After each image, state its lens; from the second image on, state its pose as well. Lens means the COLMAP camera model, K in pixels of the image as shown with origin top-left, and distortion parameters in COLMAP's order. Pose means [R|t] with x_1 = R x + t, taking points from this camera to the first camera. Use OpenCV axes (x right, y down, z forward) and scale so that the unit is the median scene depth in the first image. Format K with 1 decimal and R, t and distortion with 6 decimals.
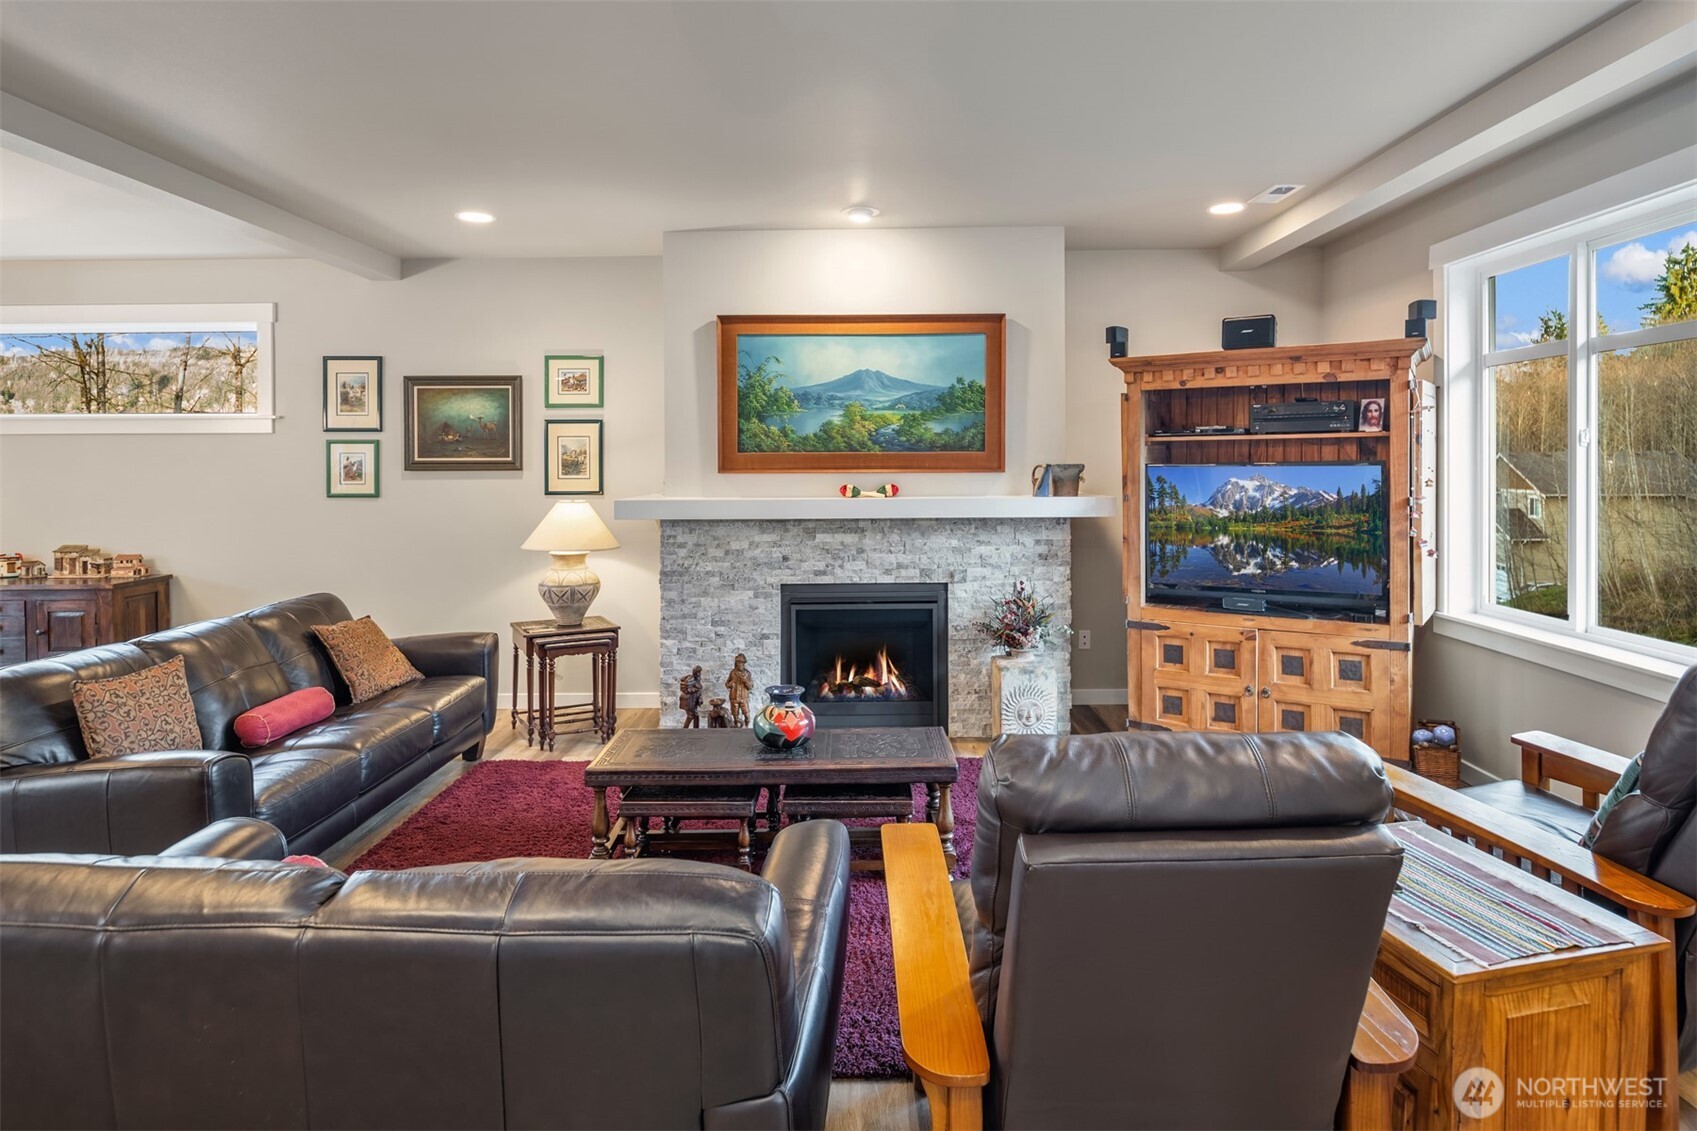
lens RADIAL K [[927.8, 0, 864.2], [0, 927.8, 466.5], [0, 0, 1]] dist [-0.001063, -0.002957]
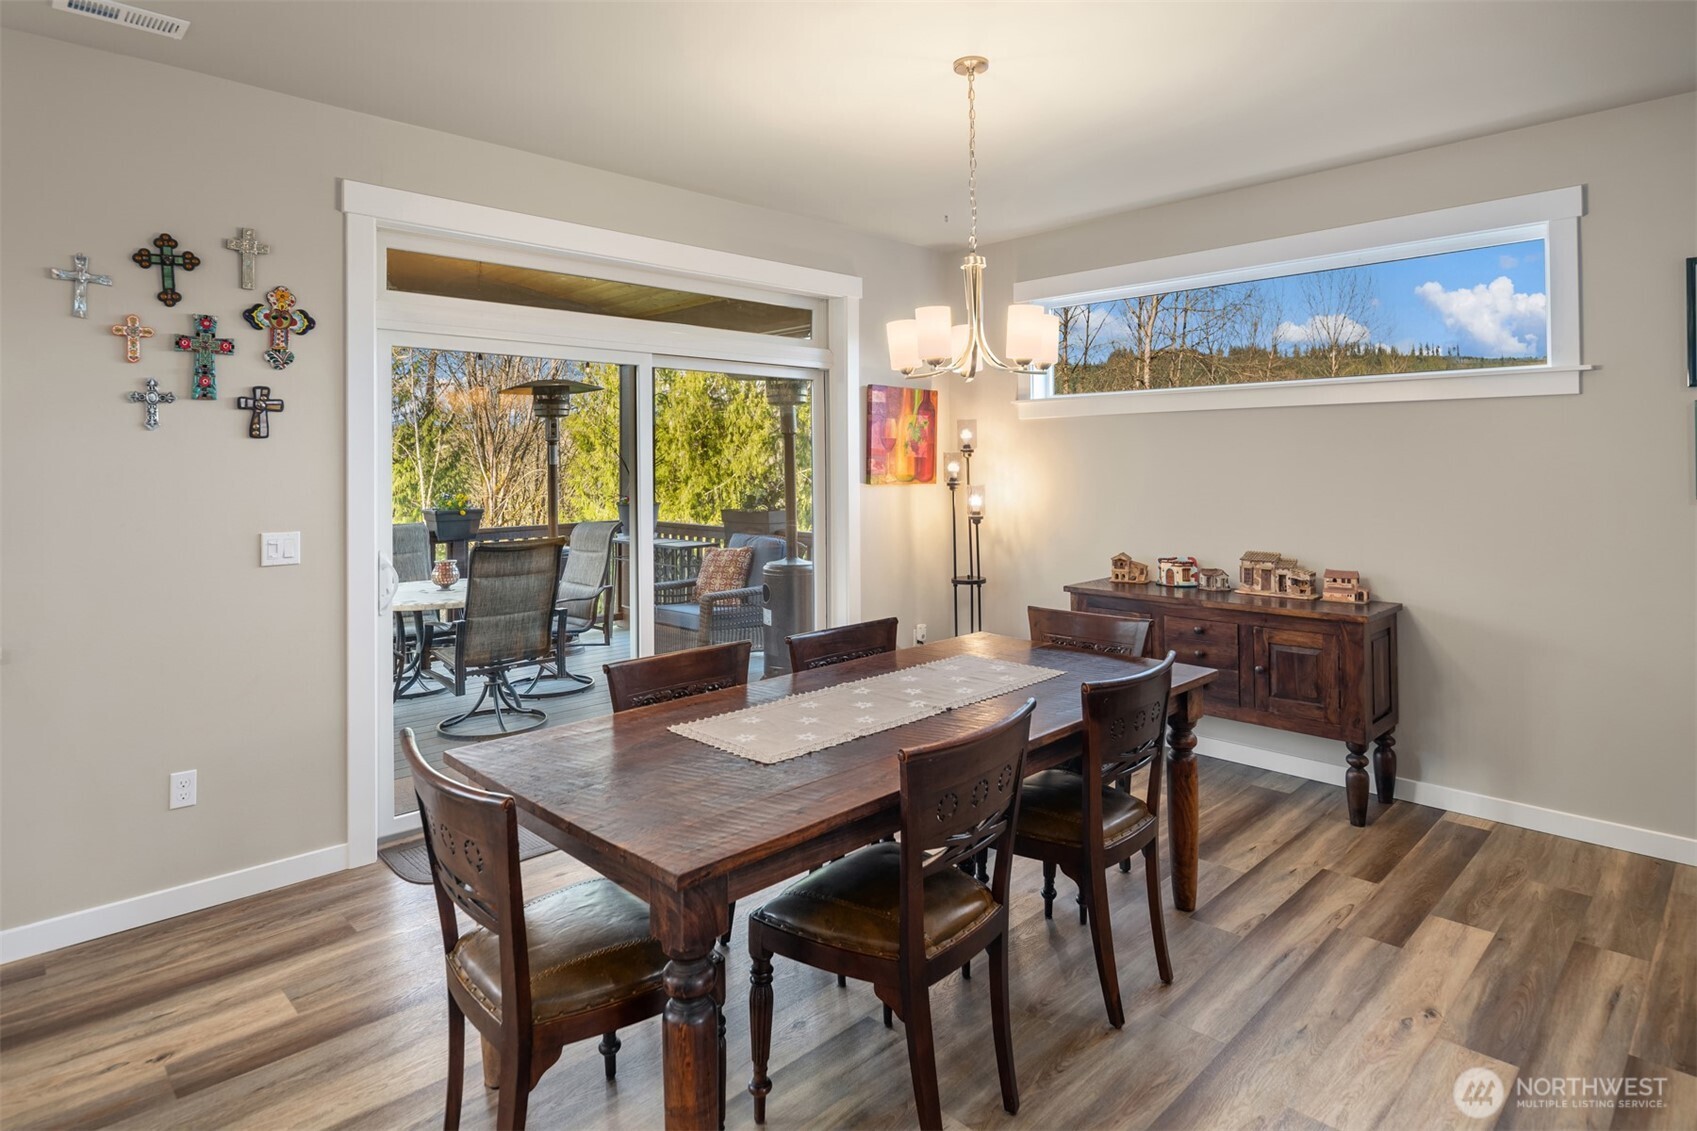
lens RADIAL K [[927.8, 0, 864.2], [0, 927.8, 466.5], [0, 0, 1]] dist [-0.001063, -0.002957]
pose [[0.705225, 0.004833, -0.708967, -0.608540], [-0.003173, 0.999988, 0.003661, 0.013606], [0.708976, -0.000332, 0.705232, 0.250535]]
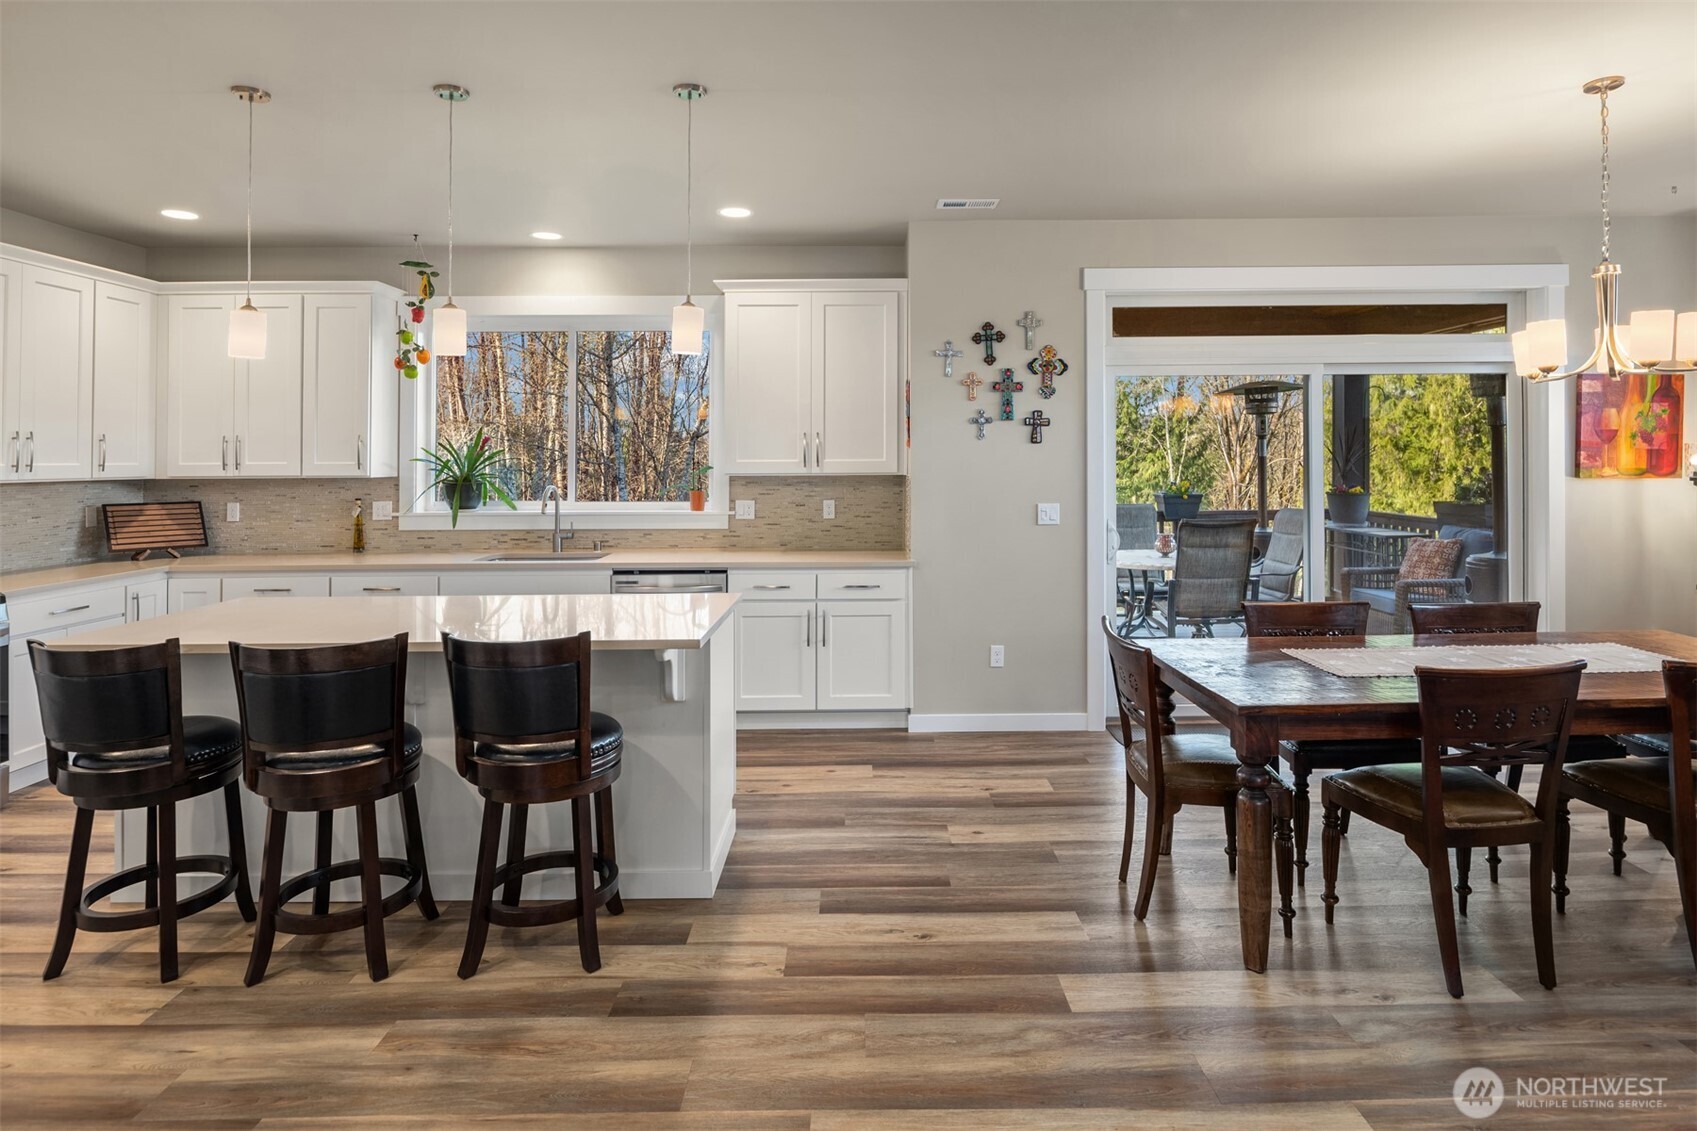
lens RADIAL K [[927.8, 0, 864.2], [0, 927.8, 466.5], [0, 0, 1]] dist [-0.001063, -0.002957]
pose [[0.012765, 0.016177, -0.999788, -0.349665], [0.003880, 0.999861, 0.016228, 0.005597], [0.999911, -0.004087, 0.012701, 0.205579]]
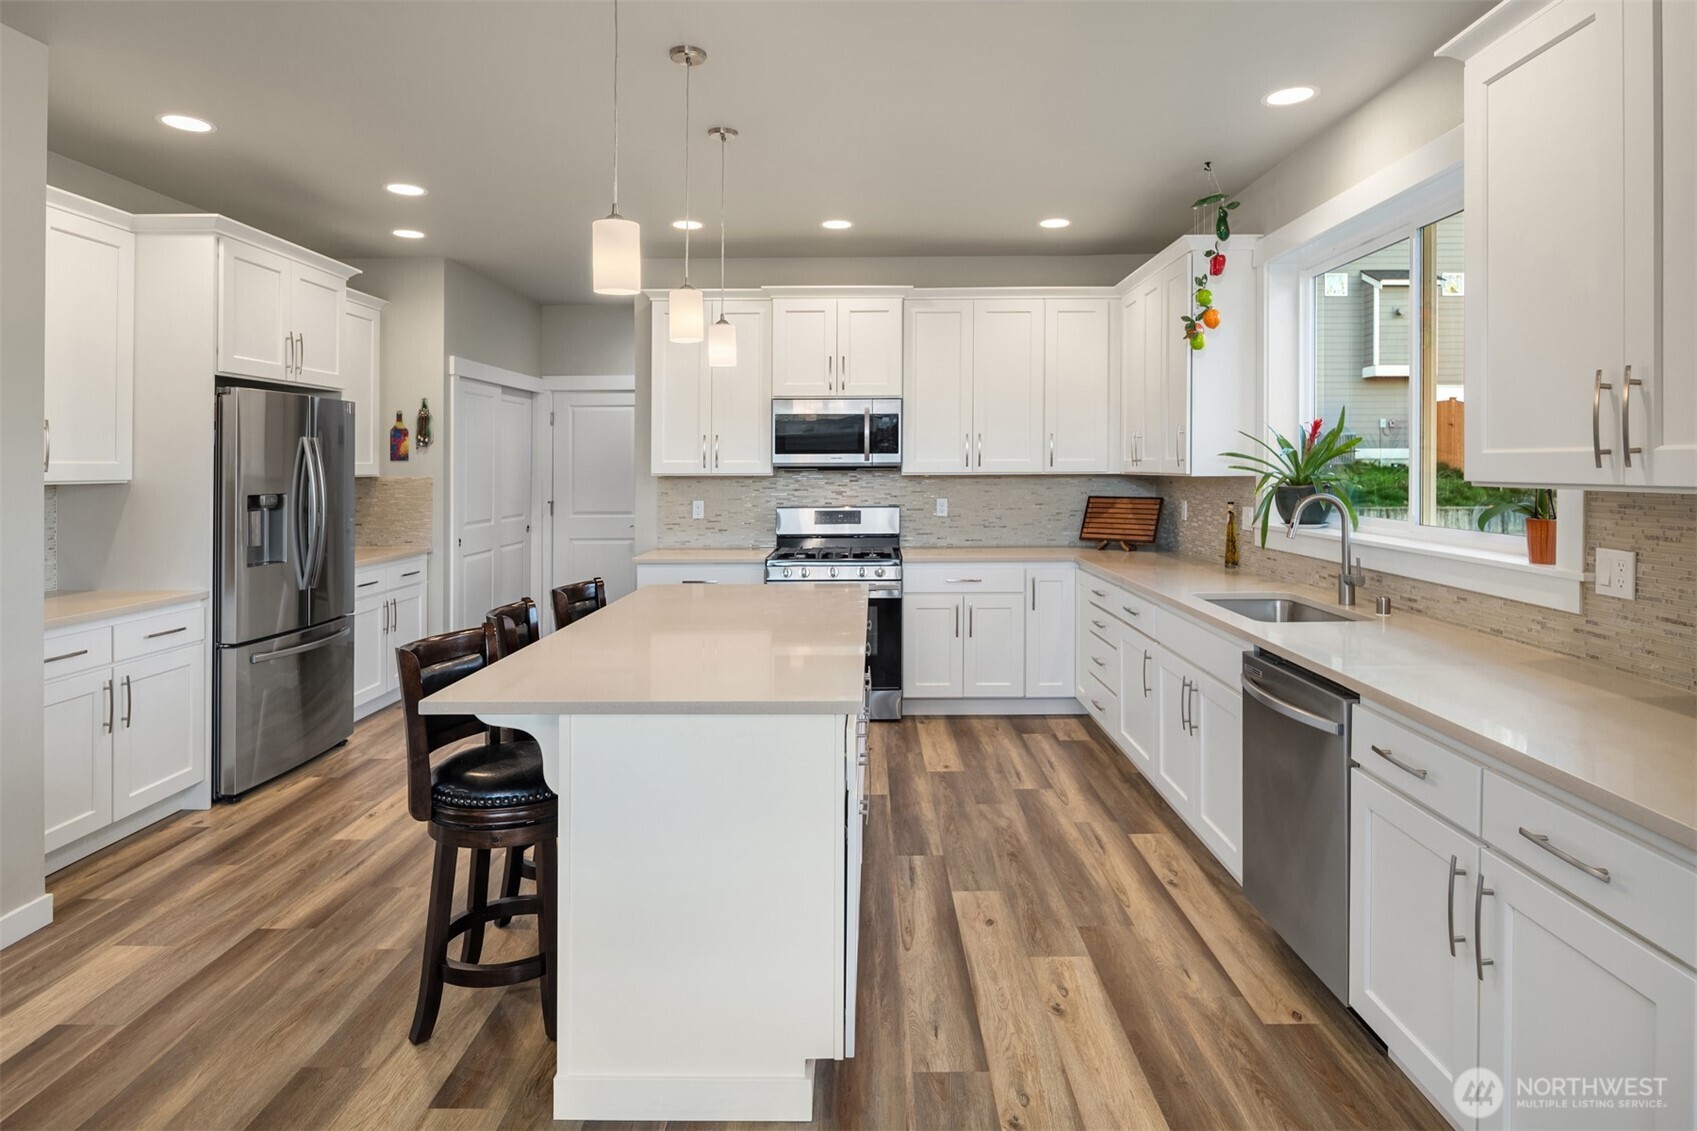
lens RADIAL K [[931.8, 0, 882.8], [0, 931.8, 466.4], [0, 0, 1]] dist [-0.000734, -0.000482]
pose [[-0.999903, 0.012554, -0.006005, -1.127881], [0.012542, 0.999919, 0.002049, 0.018627], [0.006030, 0.001973, -0.999980, 0.526847]]
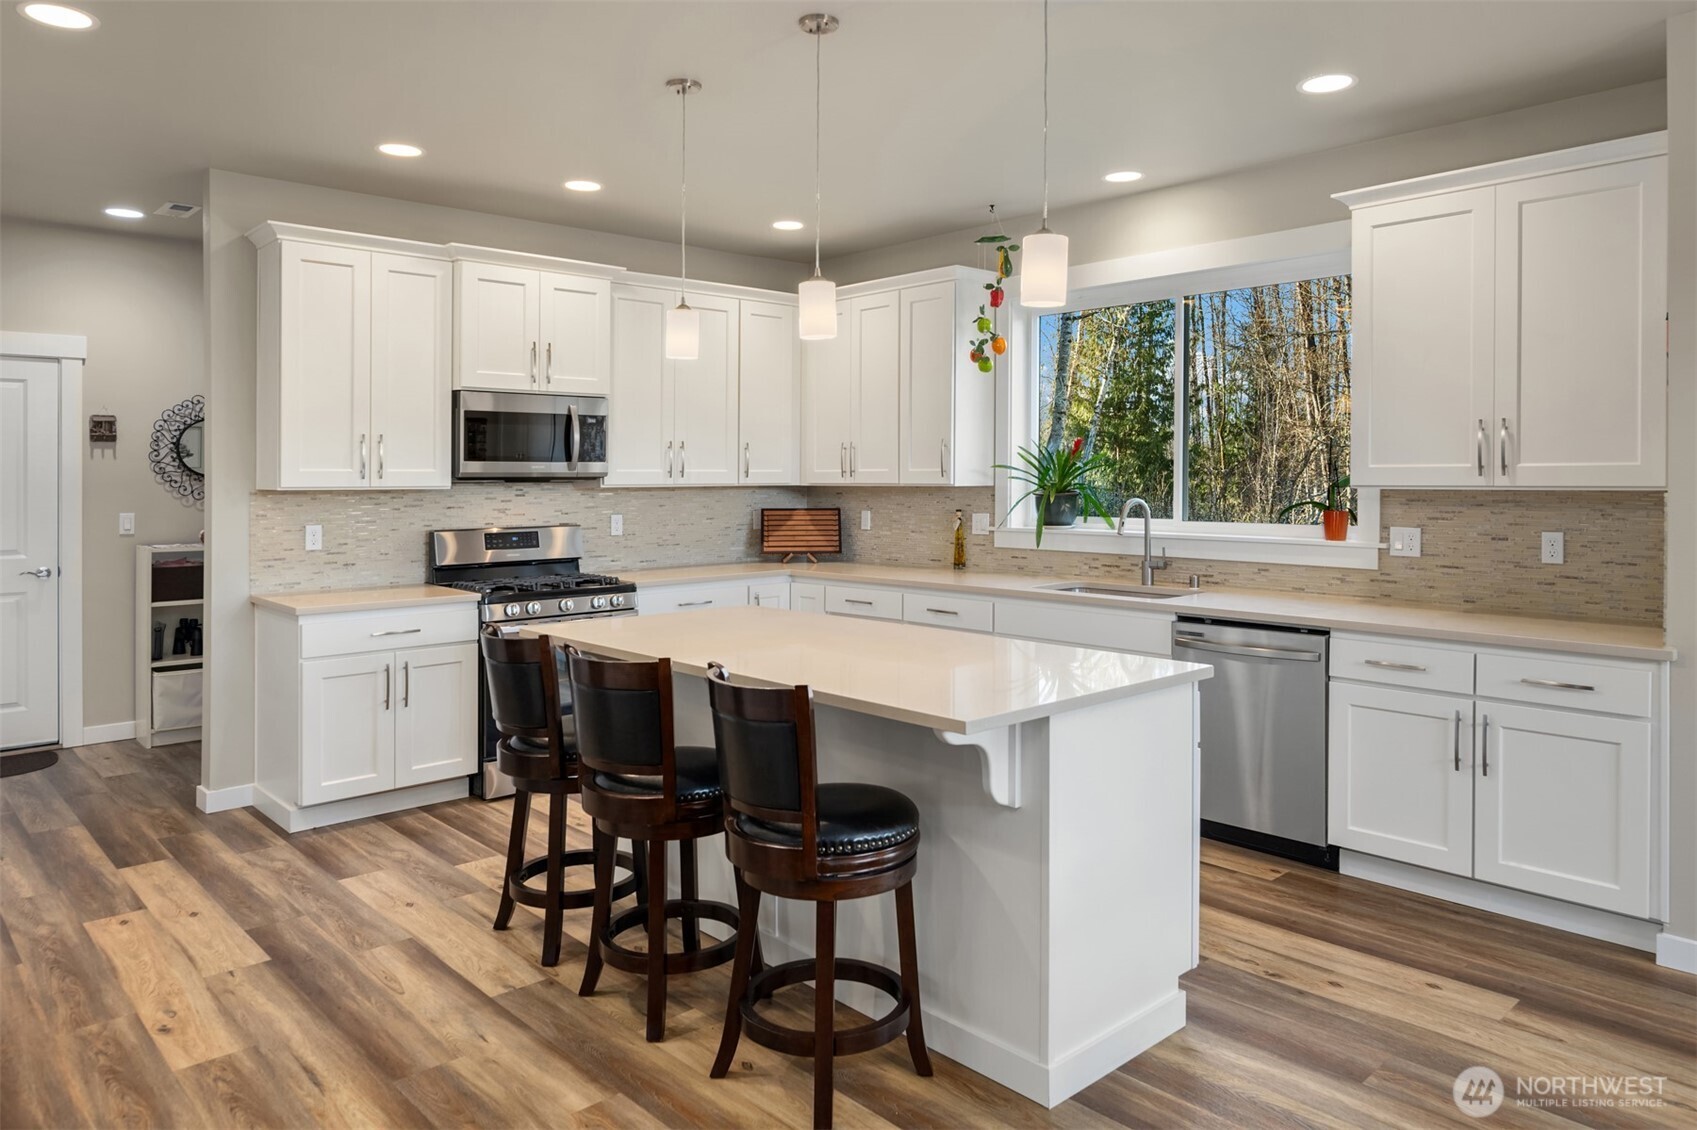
lens RADIAL K [[1111.1, 0, 871.0], [0, 1111.1, 490.2], [0, 0, 1]] dist [0.000017, -0.003719]
pose [[-0.726463, 0.019350, -0.686933, -0.575654], [0.008607, 0.999781, 0.019061, 0.015069], [0.687152, 0.007935, -0.726471, 0.422596]]
